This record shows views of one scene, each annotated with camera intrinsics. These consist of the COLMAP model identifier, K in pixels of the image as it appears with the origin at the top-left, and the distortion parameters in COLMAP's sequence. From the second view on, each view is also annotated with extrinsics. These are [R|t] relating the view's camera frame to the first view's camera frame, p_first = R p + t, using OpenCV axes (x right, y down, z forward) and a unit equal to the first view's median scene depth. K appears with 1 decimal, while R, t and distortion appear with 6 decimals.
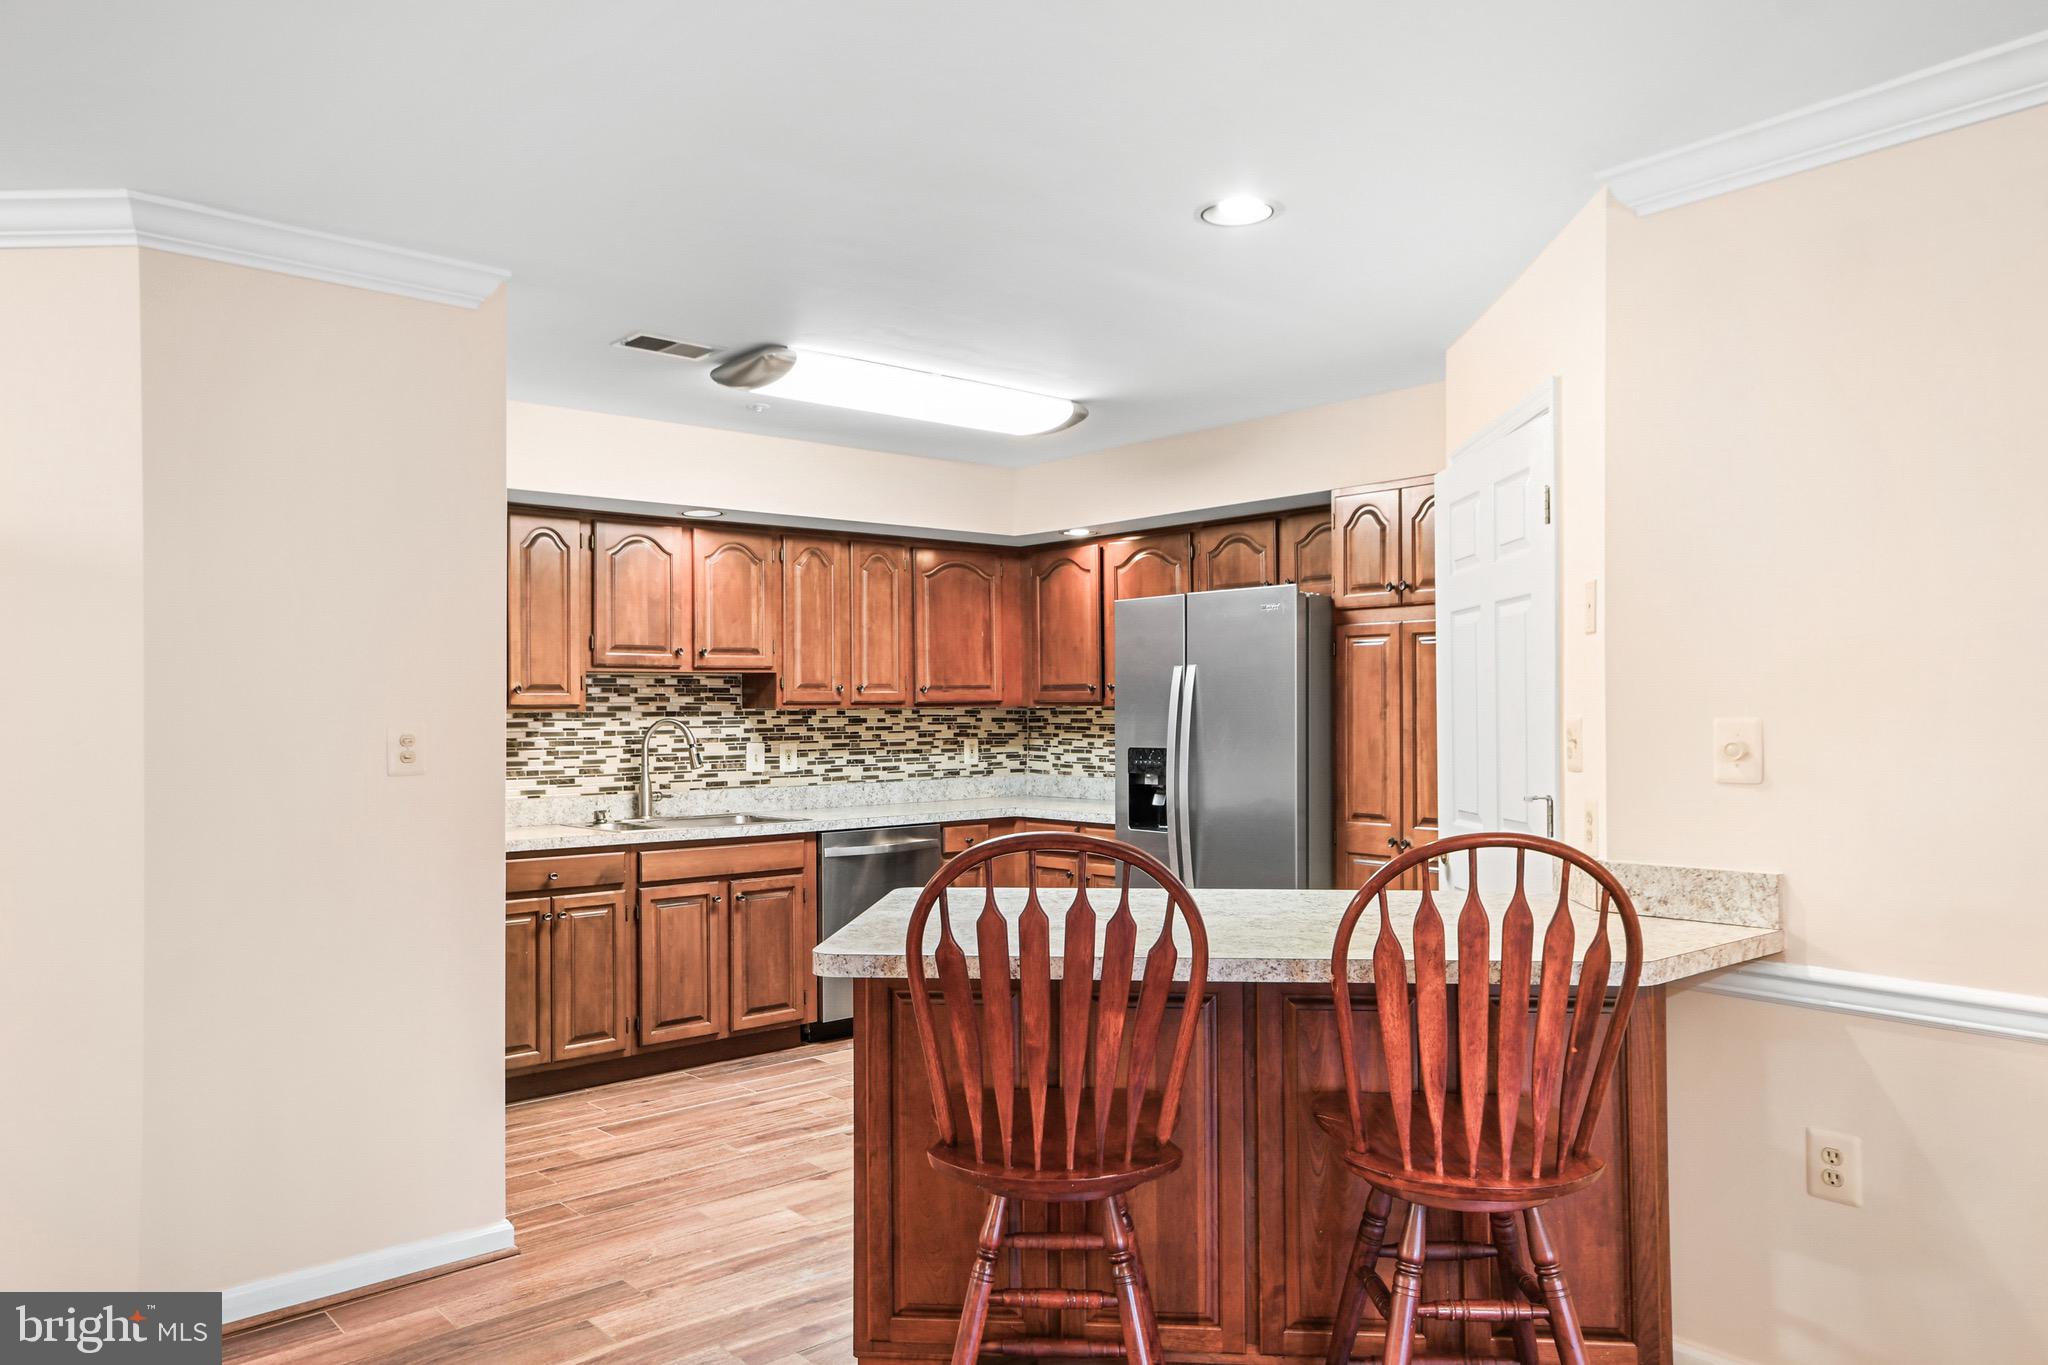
lens RADIAL K [[1428.6, 0, 1021.3], [0, 1428.6, 705.0], [0, 0, 1]] dist [0.069865, 0.000789]
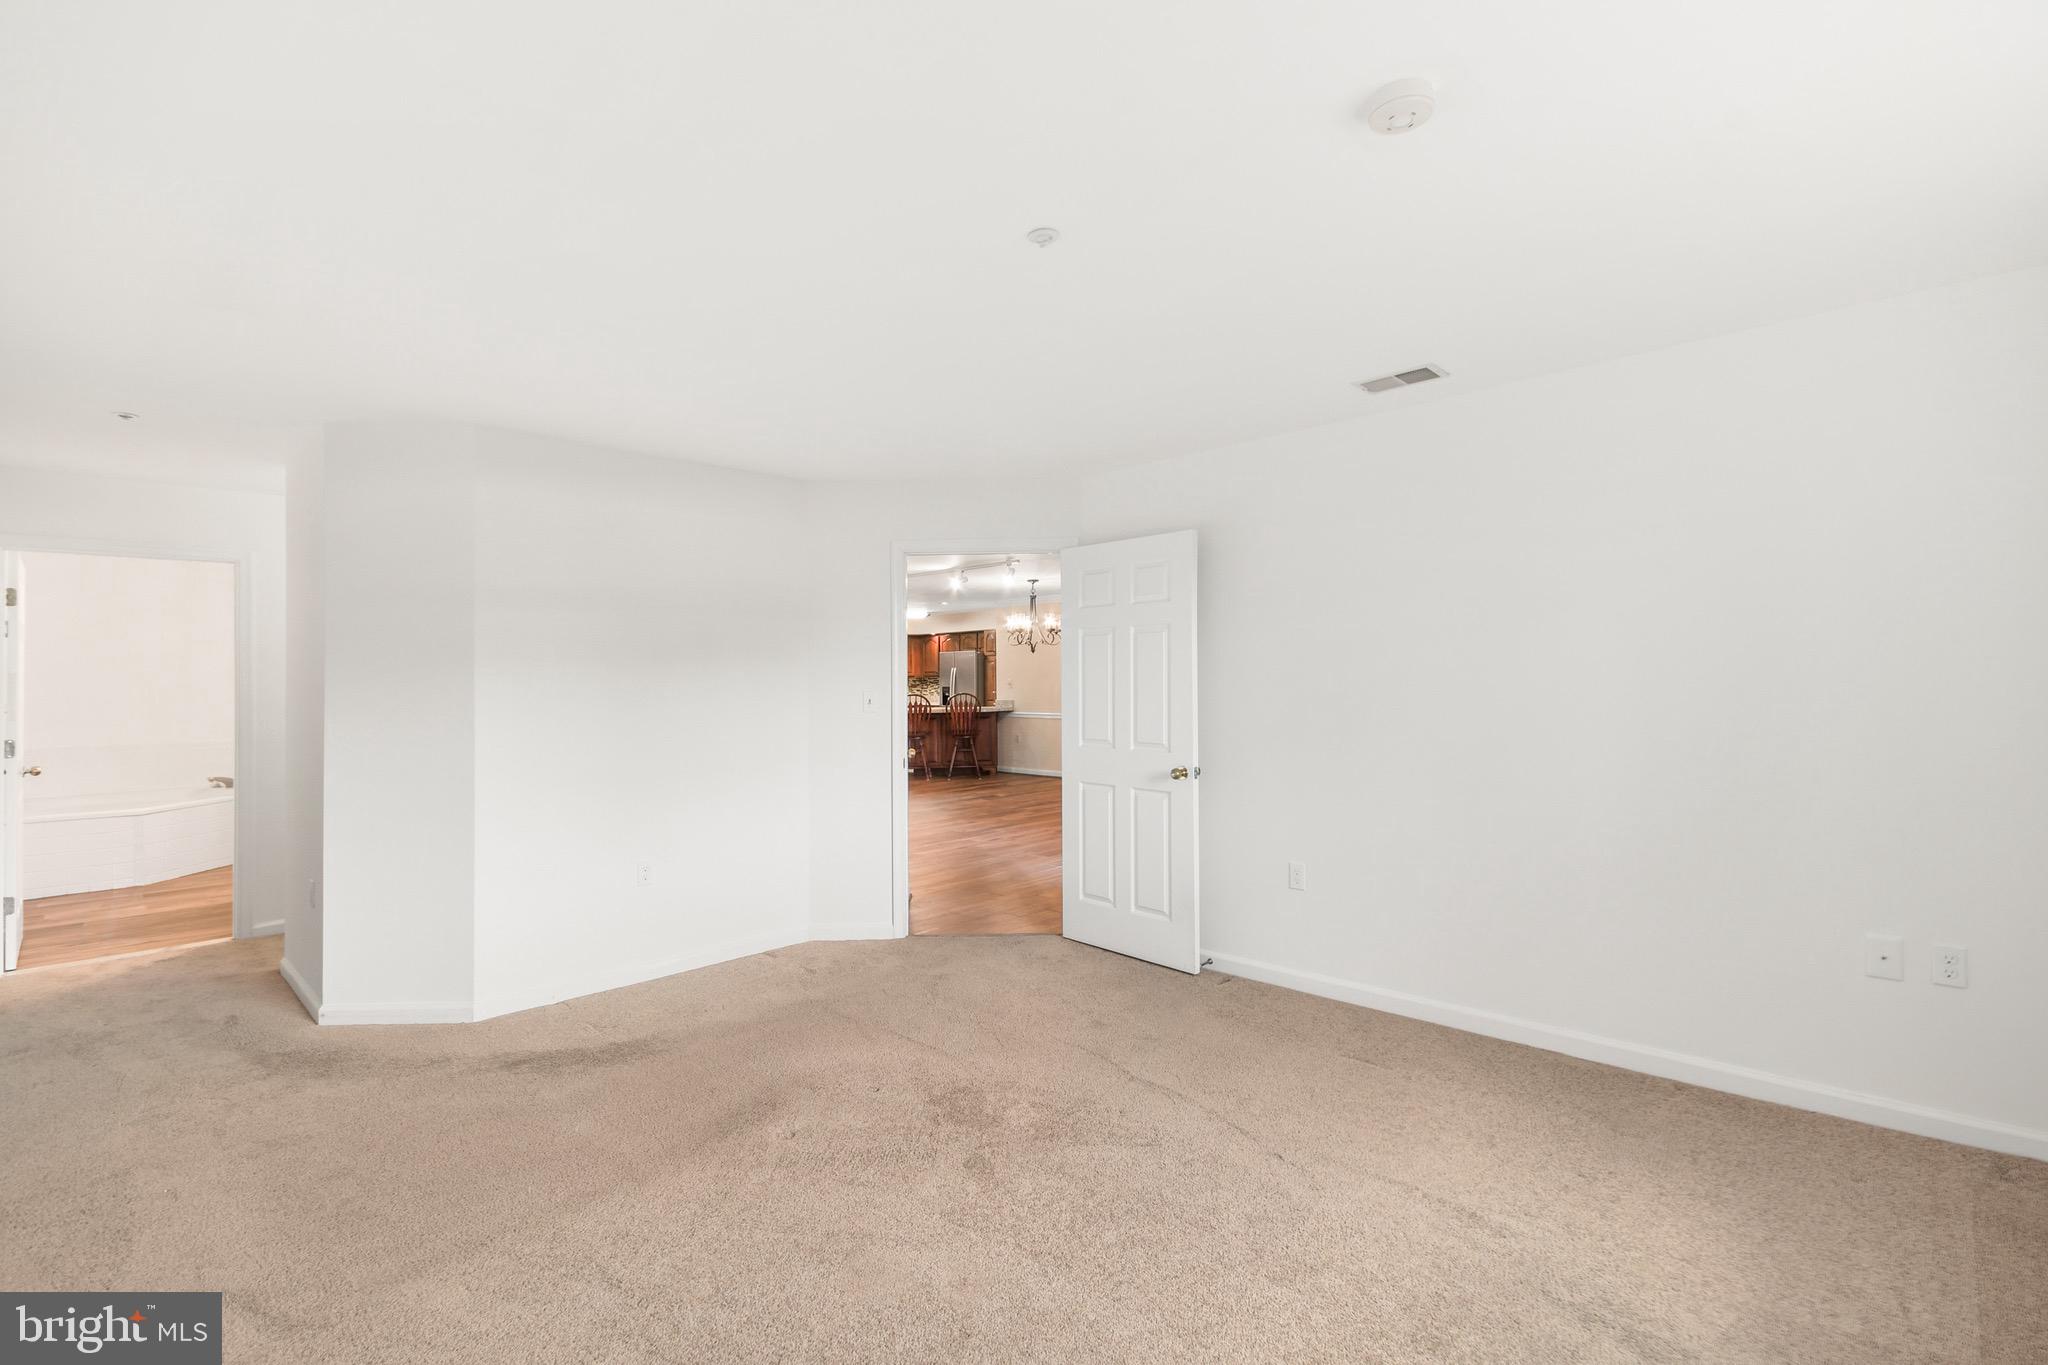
lens RADIAL K [[916.4, 0, 1016.7], [0, 916.4, 683.9], [0, 0, 1]] dist [0.002540, -0.000362]
pose [[0.997244, -0.005541, 0.073989, 0.089294], [0.004621, 0.999910, 0.012602, -0.012044], [-0.074052, -0.012225, 0.997179, -1.702491]]
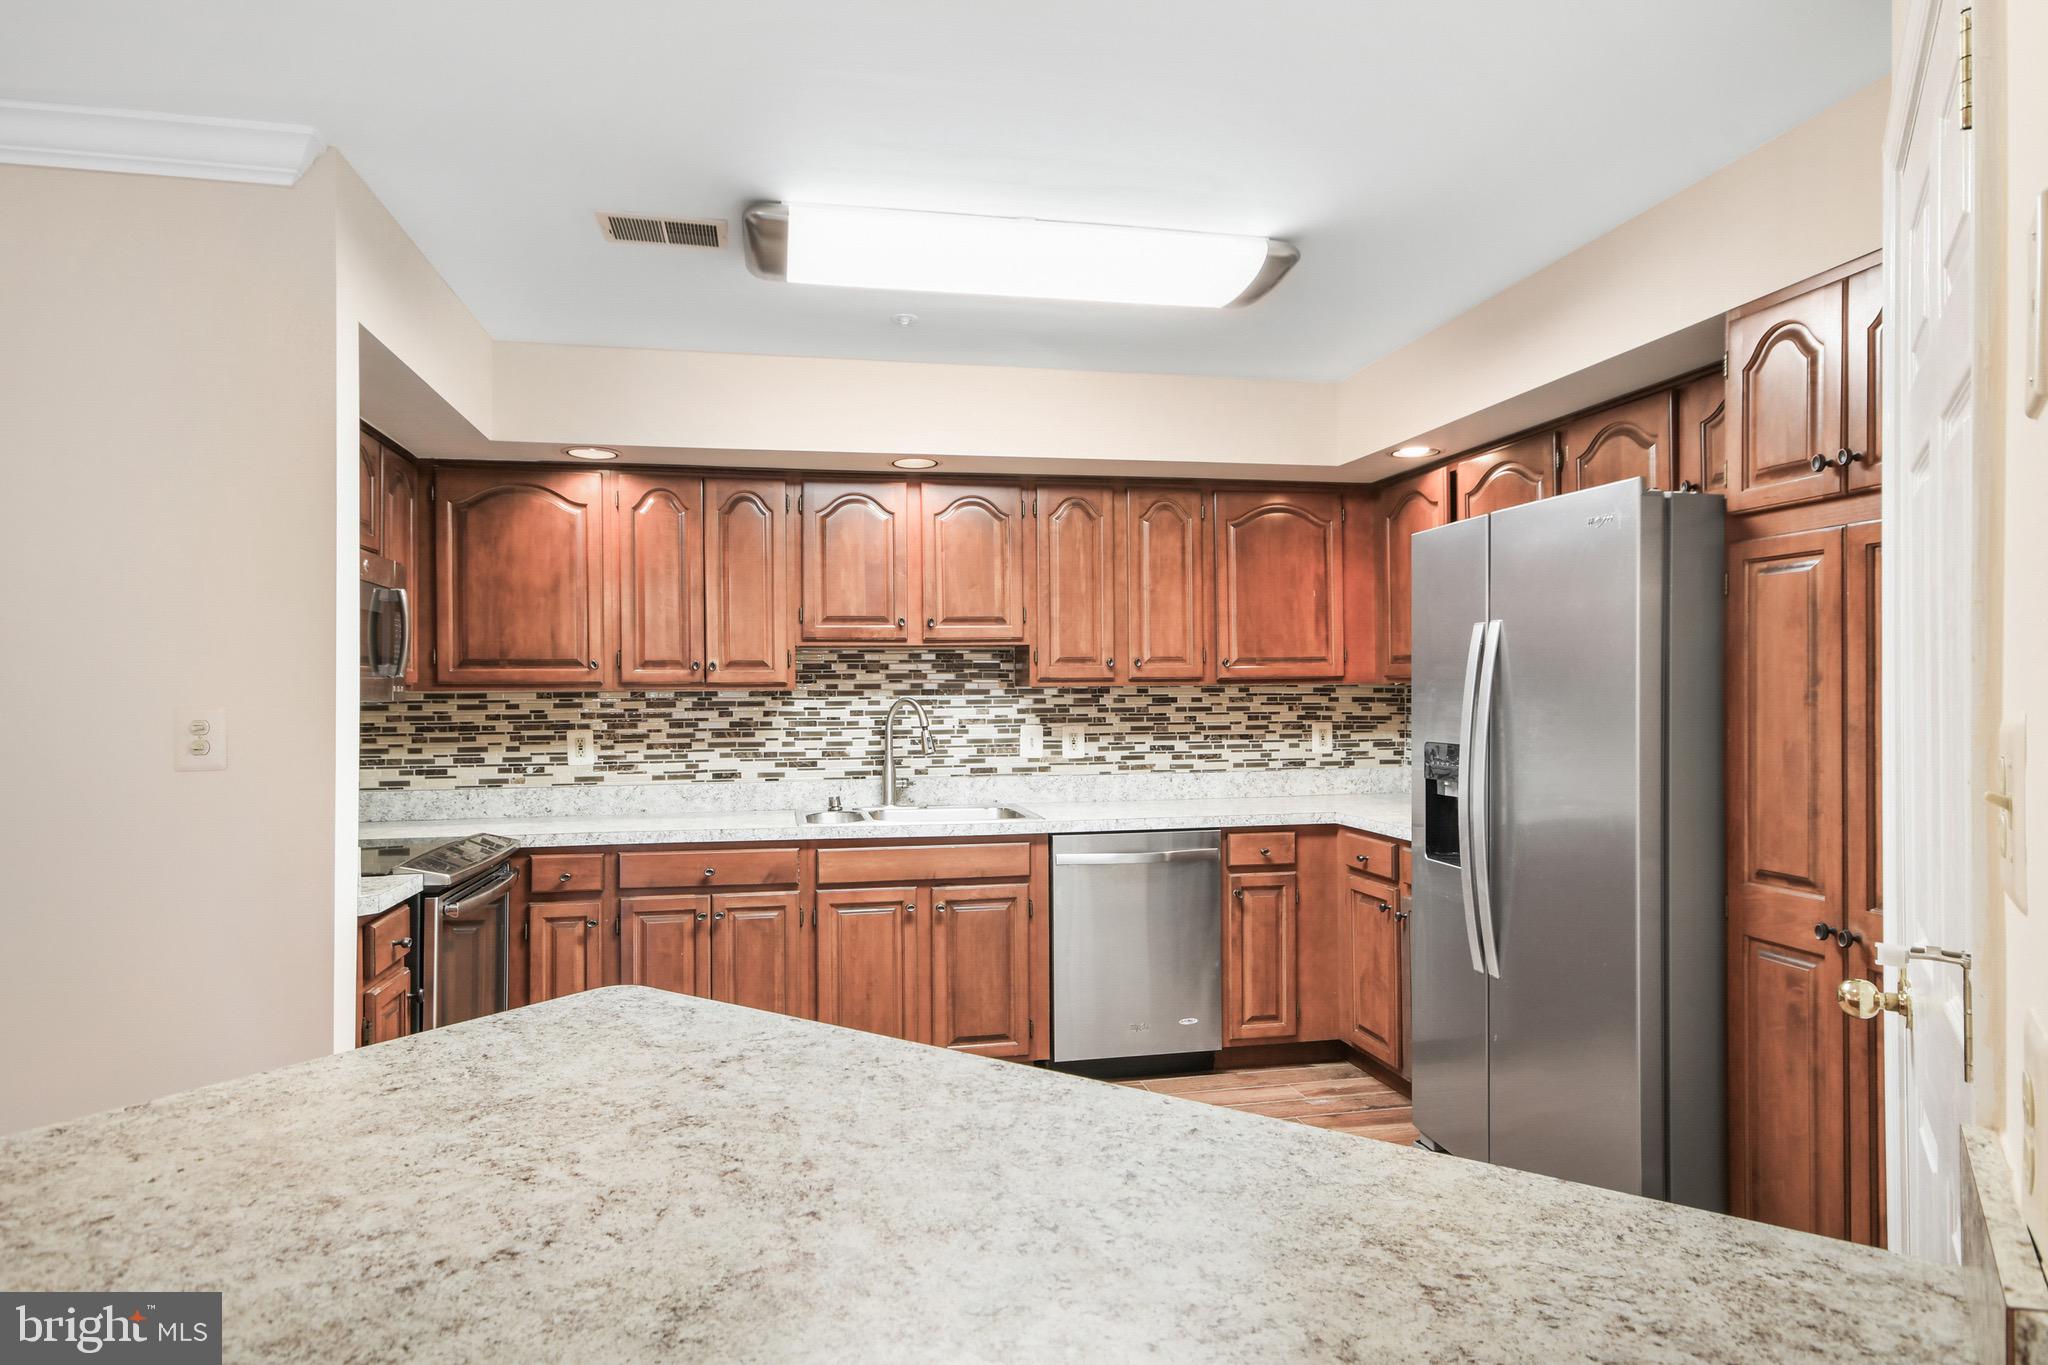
lens RADIAL K [[1188.6, 0, 1024.0], [0, 1188.6, 682.5], [0, 0, 1]] dist [-0.000488, 0.050524]
pose [[0.872168, -0.002366, -0.489200, 0.179892], [0.002453, 0.999997, -0.000464, 0.000569], [0.489200, -0.000795, 0.872171, 0.377650]]
